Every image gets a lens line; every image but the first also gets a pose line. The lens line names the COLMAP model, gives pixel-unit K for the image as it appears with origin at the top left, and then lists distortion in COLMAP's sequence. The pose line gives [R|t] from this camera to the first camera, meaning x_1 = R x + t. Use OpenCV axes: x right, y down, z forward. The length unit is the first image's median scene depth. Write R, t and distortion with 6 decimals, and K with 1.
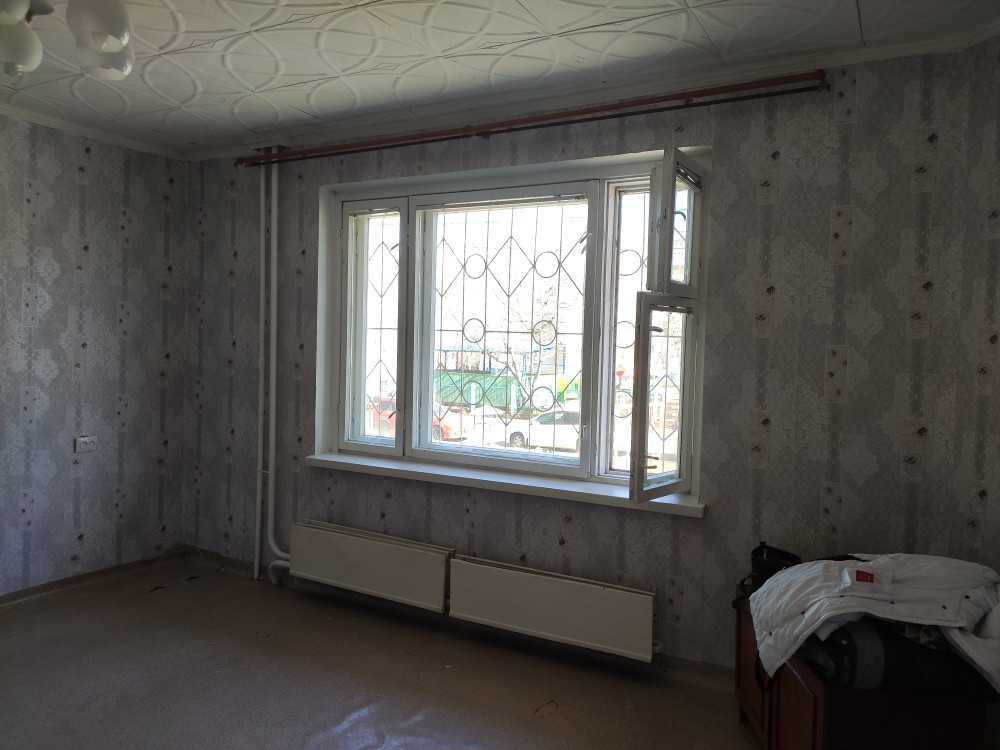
lens RADIAL K [[745.6, 0, 500.0], [0, 745.6, 375.0], [0, 0, 1]] dist [0.086137, -0.120513]
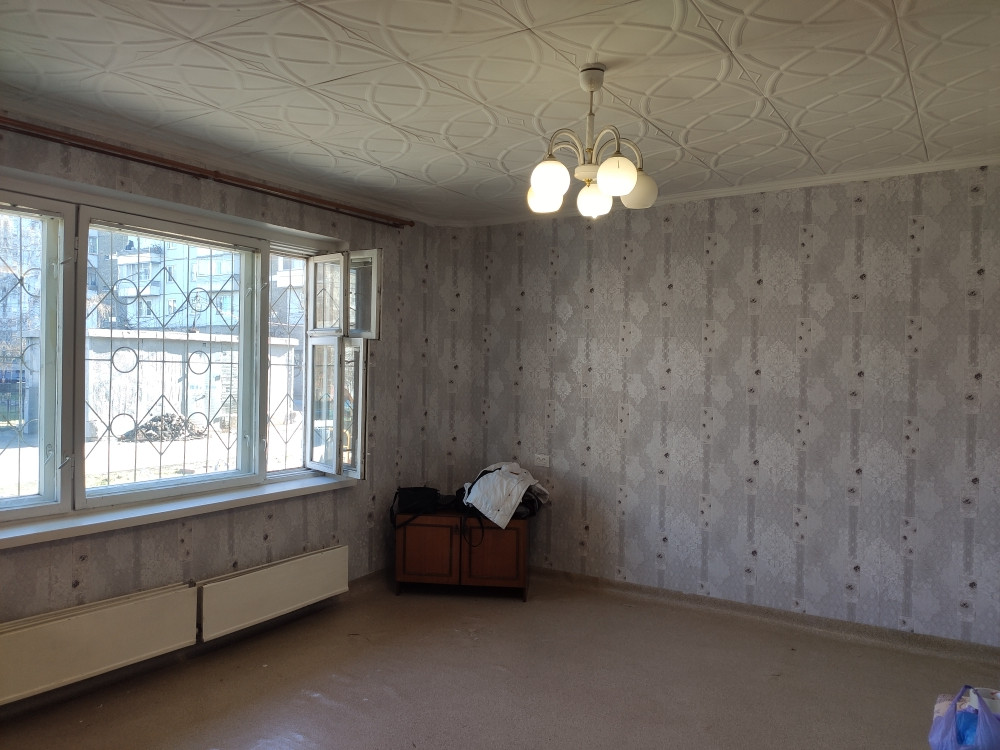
lens RADIAL K [[745.6, 0, 500.0], [0, 745.6, 375.0], [0, 0, 1]] dist [0.086137, -0.120513]
pose [[0.062167, -0.020503, 0.997855, -0.921964], [0.046740, 0.998752, 0.017609, -0.034253], [-0.996971, 0.045545, 0.063048, 0.454714]]
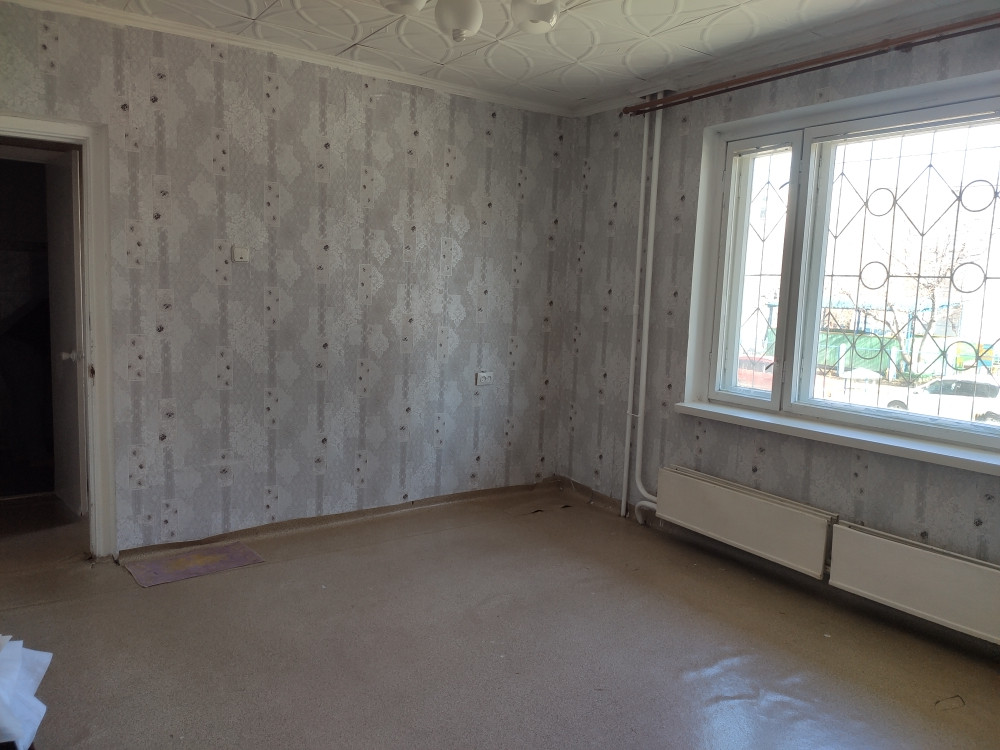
lens RADIAL K [[745.6, 0, 500.0], [0, 745.6, 375.0], [0, 0, 1]] dist [0.086137, -0.120513]
pose [[0.898846, 0.054452, -0.434868, -0.035635], [-0.030131, 0.997582, 0.062634, 0.014780], [0.437227, -0.043195, 0.898313, -0.005649]]
